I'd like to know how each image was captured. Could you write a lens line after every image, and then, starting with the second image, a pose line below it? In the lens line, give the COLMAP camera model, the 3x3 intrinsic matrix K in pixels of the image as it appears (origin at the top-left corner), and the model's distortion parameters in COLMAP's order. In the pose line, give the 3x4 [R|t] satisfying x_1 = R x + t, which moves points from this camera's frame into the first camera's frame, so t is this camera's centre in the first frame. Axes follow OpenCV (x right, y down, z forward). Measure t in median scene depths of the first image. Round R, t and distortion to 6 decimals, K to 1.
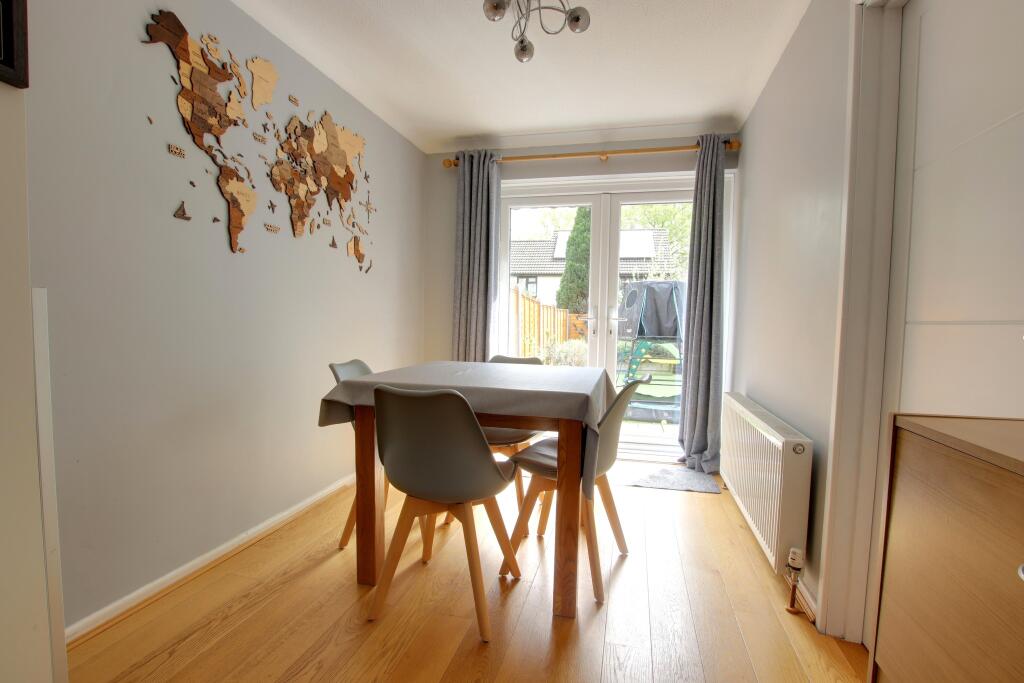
lens RADIAL K [[483.1, 0, 510.3], [0, 483.1, 343.9], [0, 0, 1]] dist [-0.013234, -0.000089]
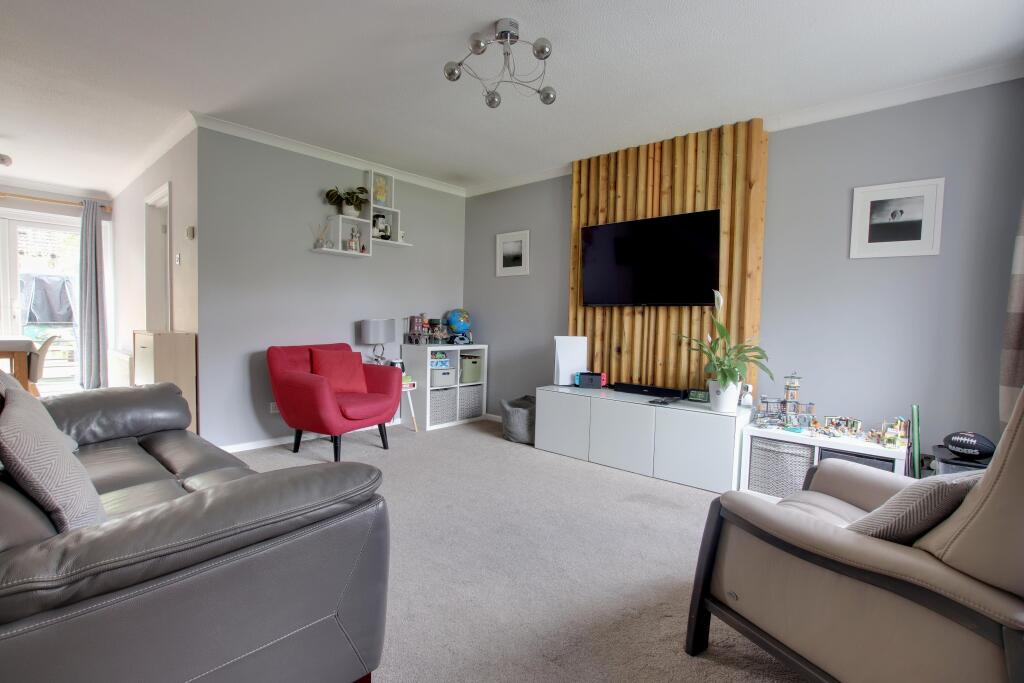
lens RADIAL K [[483.1, 0, 510.3], [0, 483.1, 343.9], [0, 0, 1]] dist [-0.013234, -0.000089]
pose [[0.471426, -0.054076, 0.880246, -0.386646], [0.033061, 0.998500, 0.043634, 0.047110], [-0.881286, 0.008532, 0.472507, -1.069679]]
